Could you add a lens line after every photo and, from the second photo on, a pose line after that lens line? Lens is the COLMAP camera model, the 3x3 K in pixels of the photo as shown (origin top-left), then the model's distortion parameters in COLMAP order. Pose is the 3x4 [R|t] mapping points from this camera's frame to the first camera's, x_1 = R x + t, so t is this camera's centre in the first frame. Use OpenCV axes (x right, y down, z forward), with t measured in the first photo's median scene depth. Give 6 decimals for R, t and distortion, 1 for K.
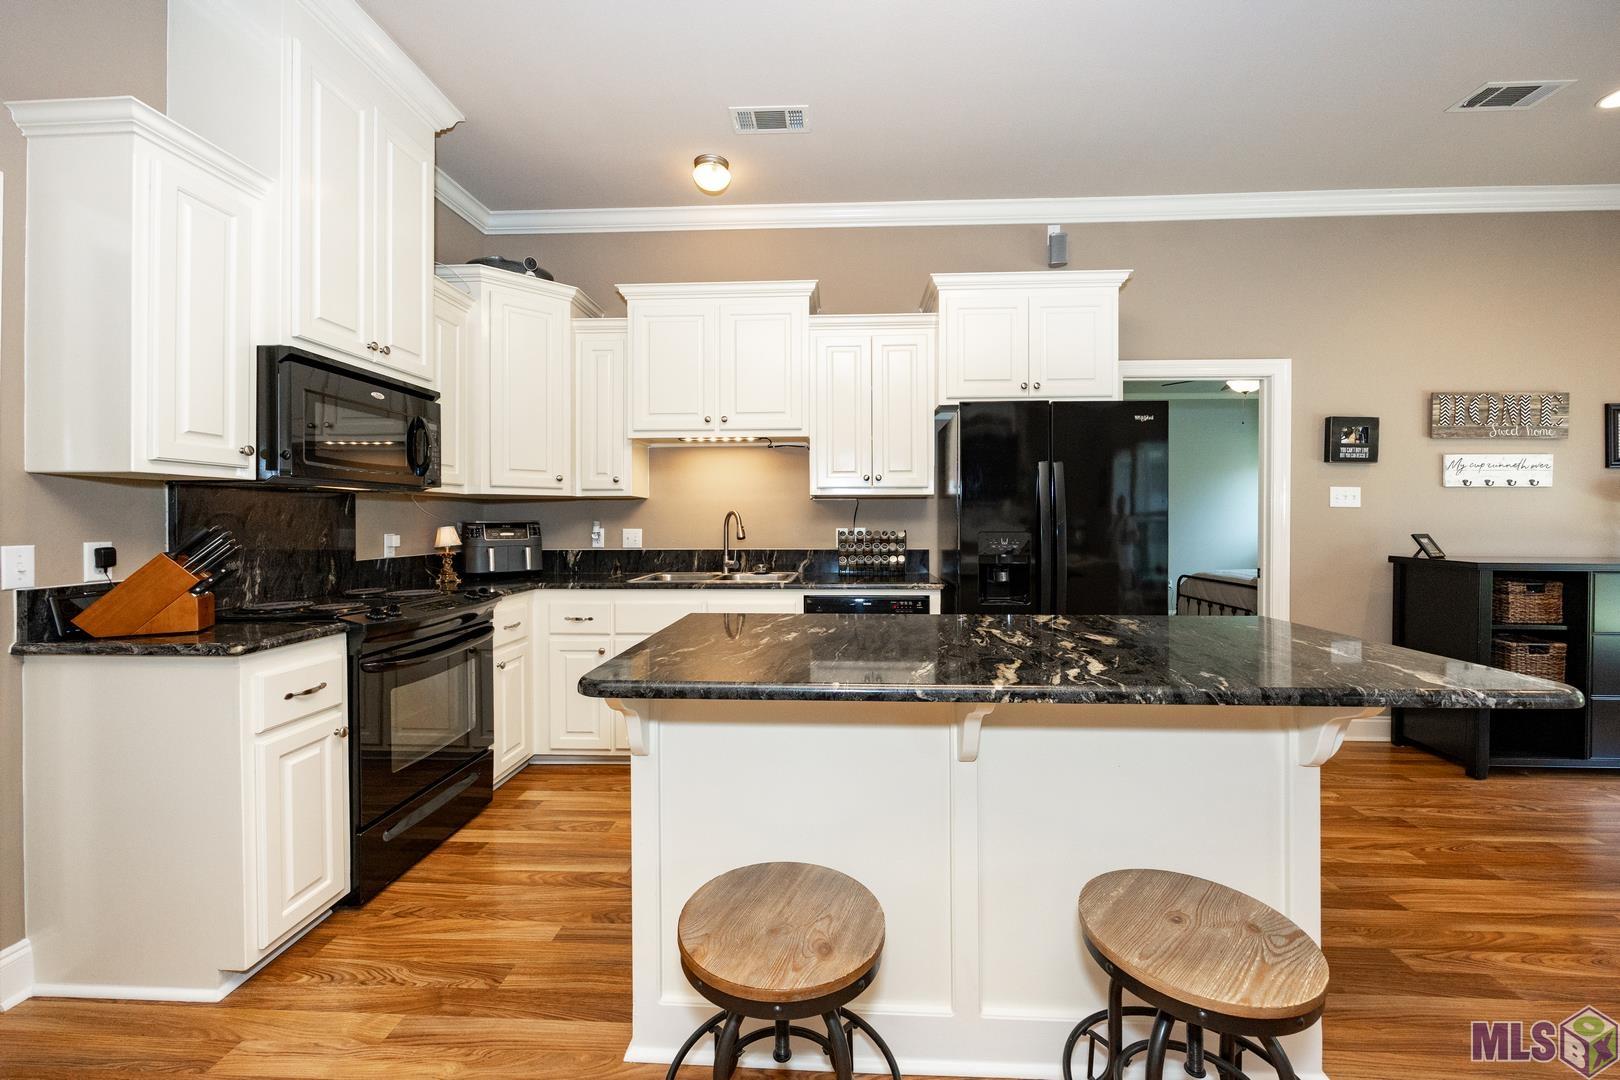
lens RADIAL K [[659.8, 0, 771.5], [0, 659.8, 521.8], [0, 0, 1]] dist [-0.002451, -0.000229]
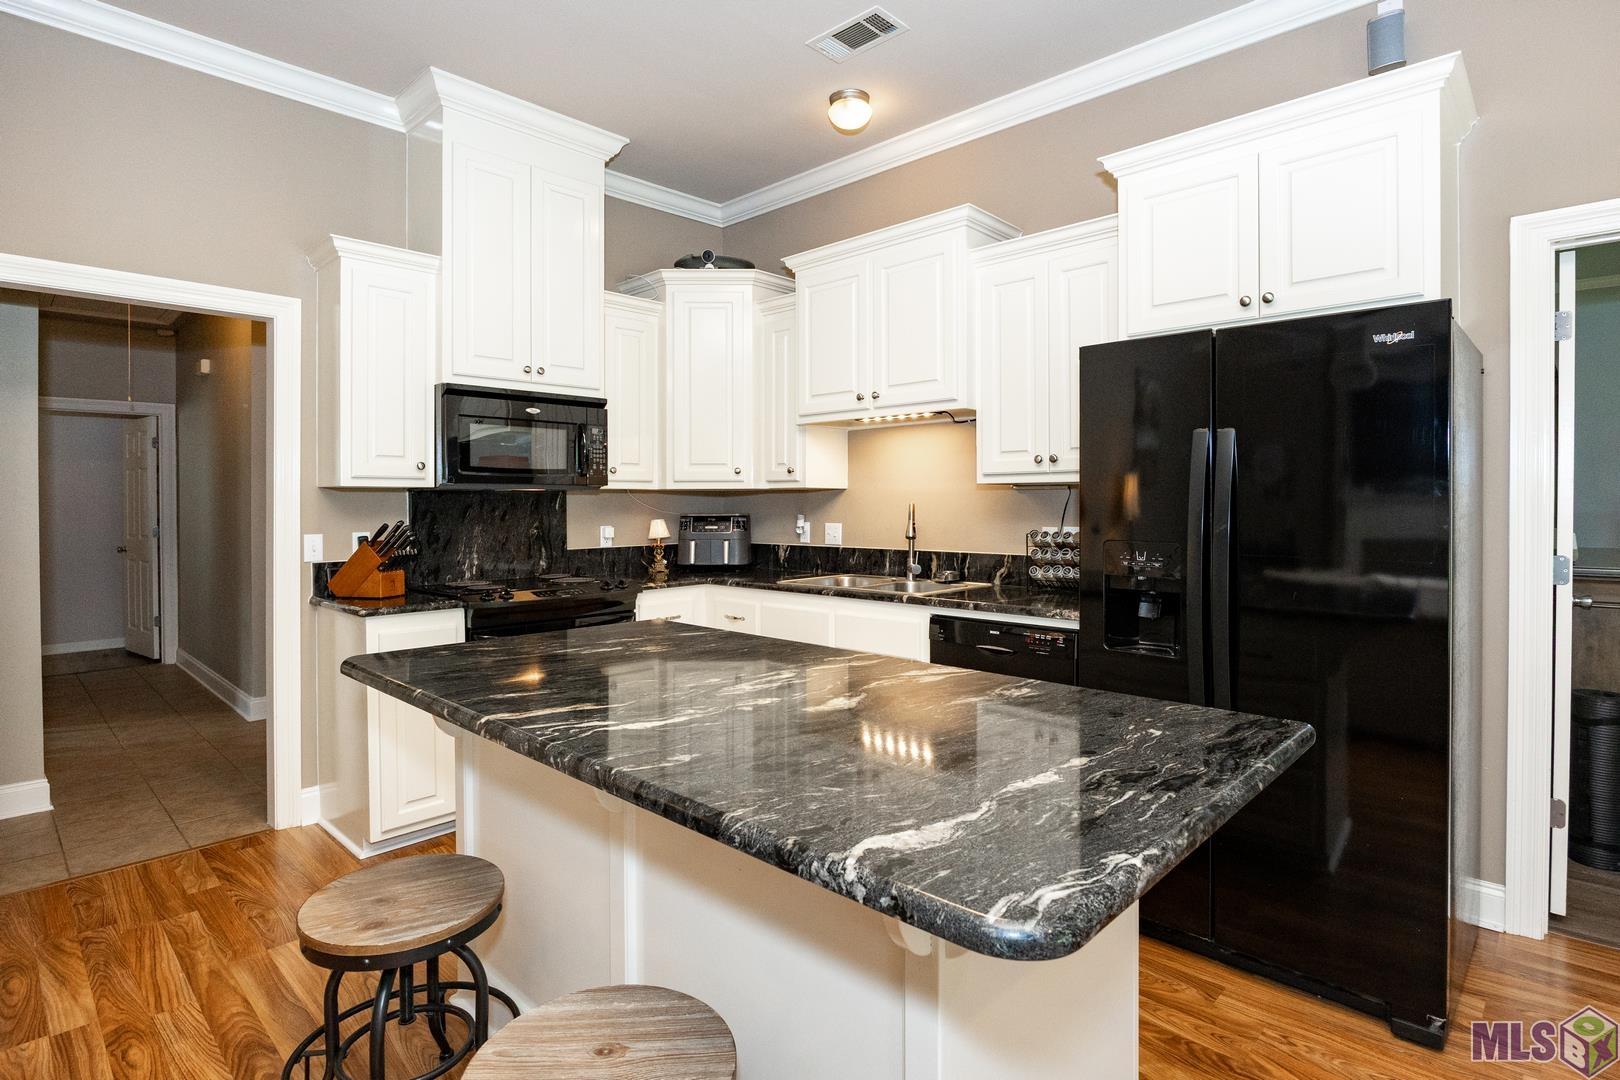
lens RADIAL K [[815.2, 0, 811.0], [0, 815.2, 508.7], [0, 0, 1]] dist [-0.008259, 0.000092]
pose [[0.760896, 0.004125, -0.648861, 0.542036], [0.002367, 0.999956, 0.009132, -0.021459], [0.648869, -0.008484, 0.760852, 0.160210]]
